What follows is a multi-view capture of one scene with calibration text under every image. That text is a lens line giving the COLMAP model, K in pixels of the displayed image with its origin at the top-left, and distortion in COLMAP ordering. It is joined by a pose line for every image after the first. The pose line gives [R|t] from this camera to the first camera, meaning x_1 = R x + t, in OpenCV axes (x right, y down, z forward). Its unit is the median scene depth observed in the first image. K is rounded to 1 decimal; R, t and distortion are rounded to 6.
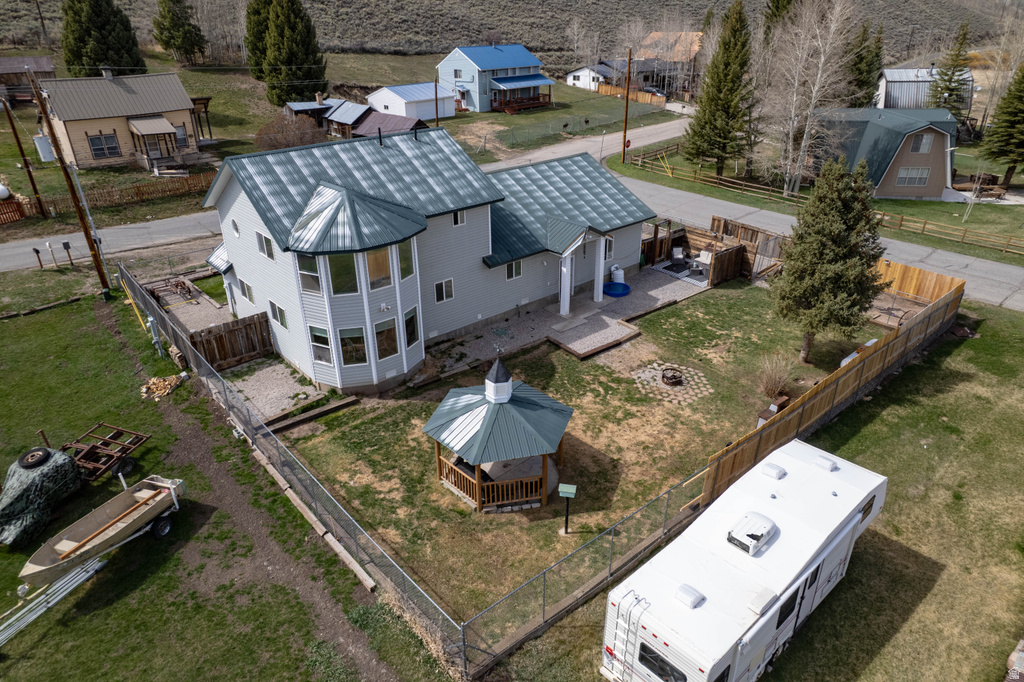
lens RADIAL K [[656.0, 0, 512.0], [0, 656.0, 341.0], [0, 0, 1]] dist [-0.080088, 0.083300]
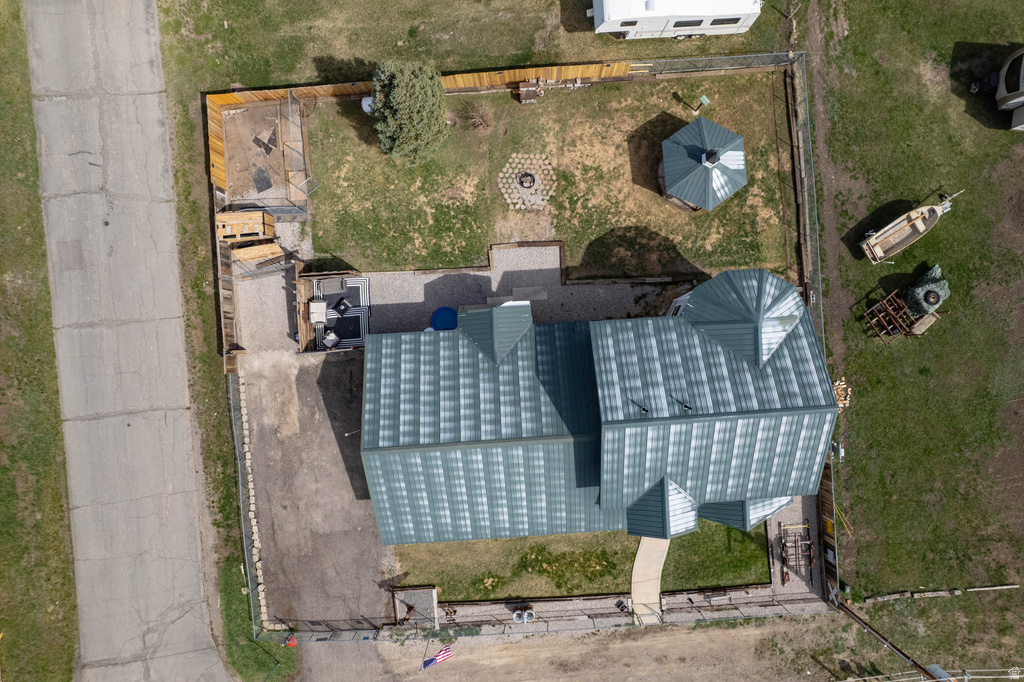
lens RADIAL K [[656.0, 0, 512.0], [0, 656.0, 341.0], [0, 0, 1]] dist [-0.080088, 0.083300]
pose [[-0.794707, -0.606992, -0.001495, 0.073039], [0.288506, -0.379893, 0.878889, -1.225250], [-0.534046, 0.698028, 0.477024, 0.601029]]
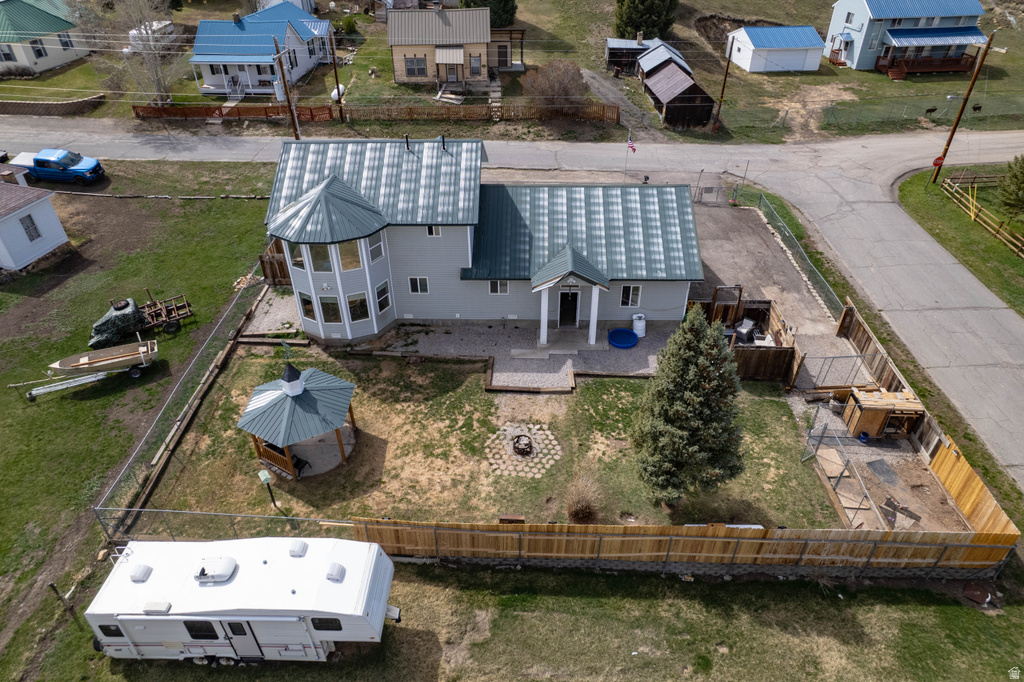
lens RADIAL K [[656.0, 0, 512.0], [0, 656.0, 341.0], [0, 0, 1]] dist [-0.080088, 0.083300]
pose [[0.735388, 0.396031, -0.549876, 0.716812], [-0.303315, 0.917994, 0.255513, -0.343007], [0.605974, -0.021115, 0.795204, 0.180986]]
